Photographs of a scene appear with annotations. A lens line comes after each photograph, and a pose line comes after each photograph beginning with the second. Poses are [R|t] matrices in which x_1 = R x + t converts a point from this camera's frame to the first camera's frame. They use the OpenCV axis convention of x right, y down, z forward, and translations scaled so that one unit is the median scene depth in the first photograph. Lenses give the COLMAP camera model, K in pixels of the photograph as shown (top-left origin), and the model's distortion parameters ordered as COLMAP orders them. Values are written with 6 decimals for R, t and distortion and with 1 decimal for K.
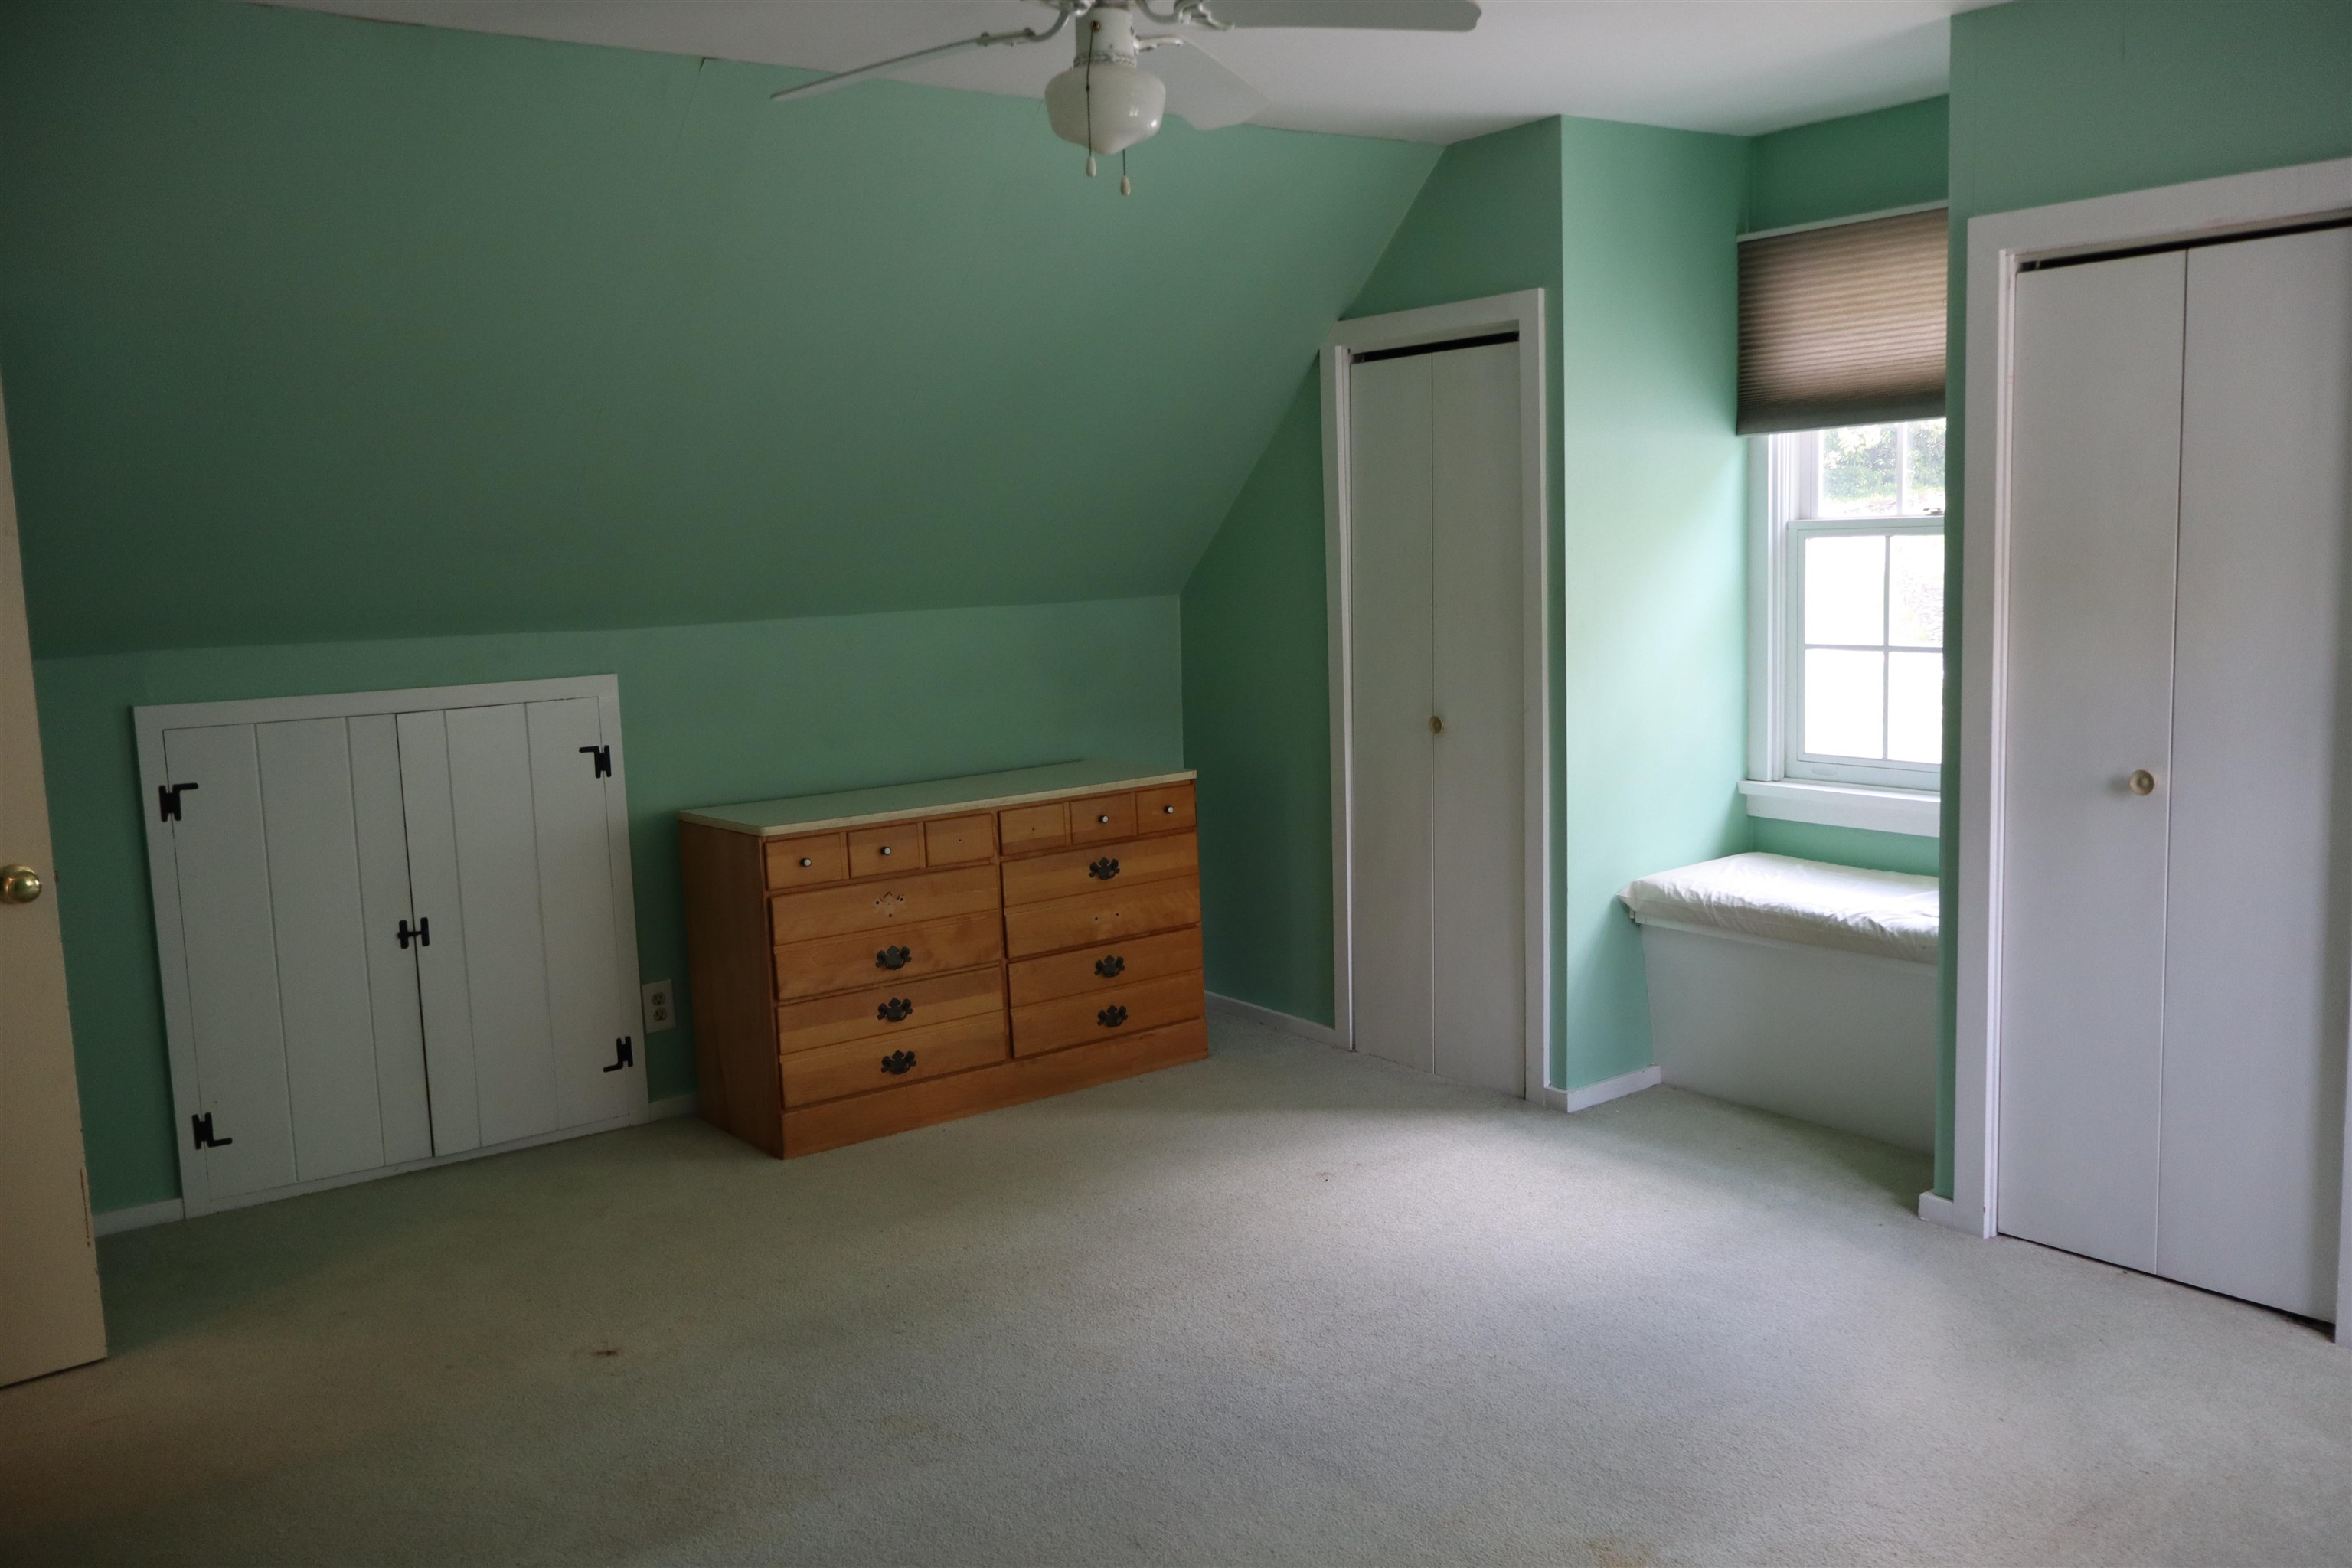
lens RADIAL K [[1979.7, 0, 1181.7], [0, 1979.7, 783.4], [0, 0, 1]] dist [-0.017596, 0.003147]
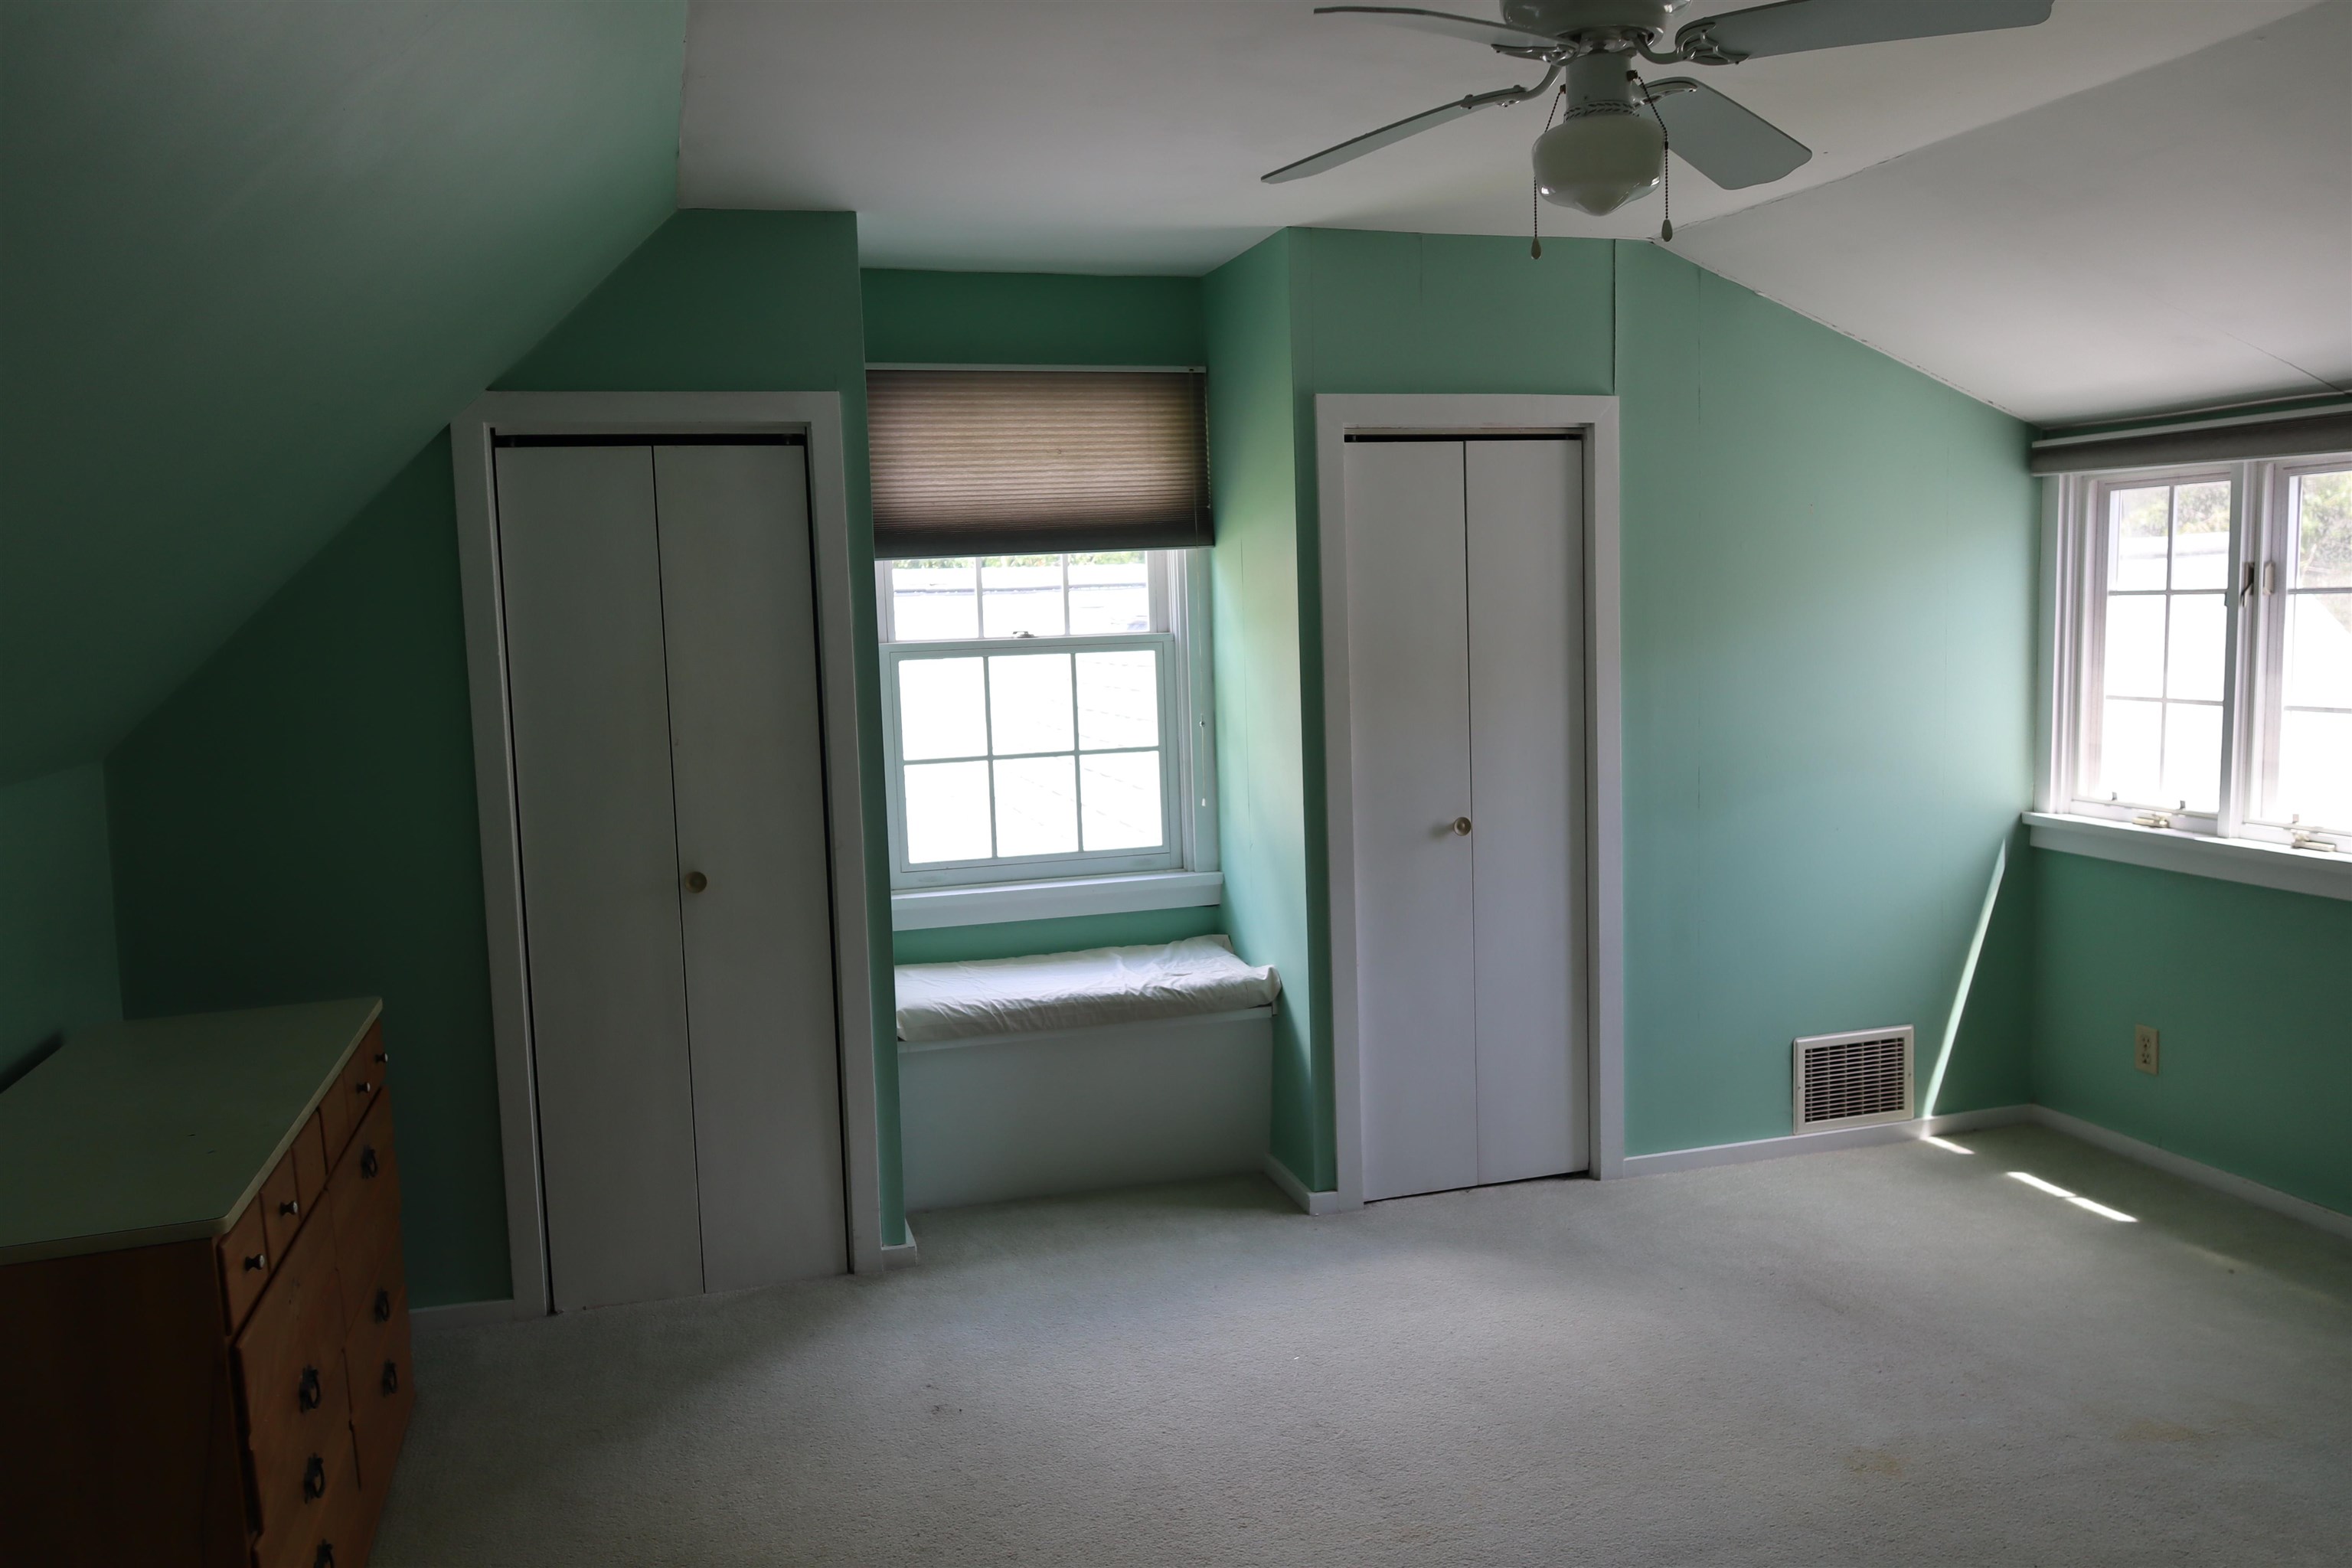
lens RADIAL K [[1737.1, 0, 1177.9], [0, 1737.1, 787.1], [0, 0, 1]] dist [0.012528, 0.001814]
pose [[0.340287, -0.072676, 0.937509, -0.535043], [0.136517, 0.990264, 0.027214, -0.066074], [-0.930359, 0.118726, 0.346895, 0.580822]]
